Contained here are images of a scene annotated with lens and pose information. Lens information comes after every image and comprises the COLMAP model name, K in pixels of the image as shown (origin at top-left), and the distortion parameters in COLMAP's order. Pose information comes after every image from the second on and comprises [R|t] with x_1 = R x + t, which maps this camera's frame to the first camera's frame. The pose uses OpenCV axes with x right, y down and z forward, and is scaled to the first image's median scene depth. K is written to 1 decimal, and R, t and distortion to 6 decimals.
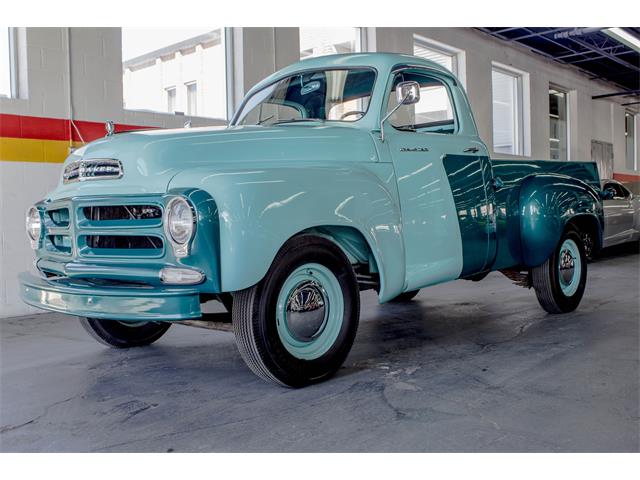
lens RADIAL K [[767.4, 0, 320.0], [0, 767.4, 240.0], [0, 0, 1]] dist [-0.020861, -0.009179]
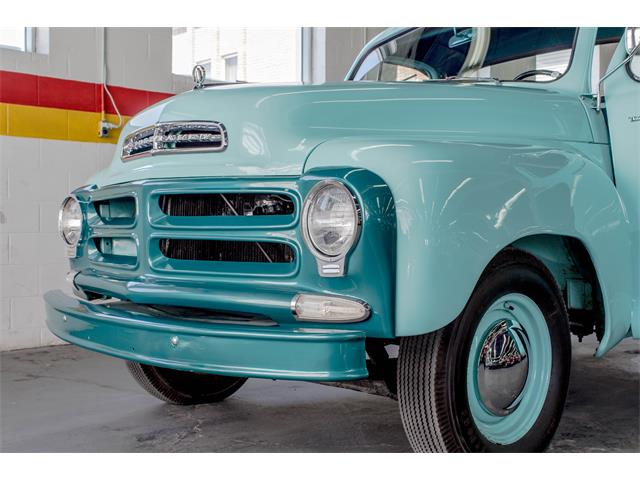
lens RADIAL K [[898.2, 0, 311.1], [0, 898.2, 242.0], [0, 0, 1]] dist [-0.018845, 0.006958]
pose [[0.998879, 0.030580, -0.036145, -0.150198], [-0.031198, 0.999374, -0.016658, 0.005427], [0.035613, 0.017767, 0.999208, 0.241830]]
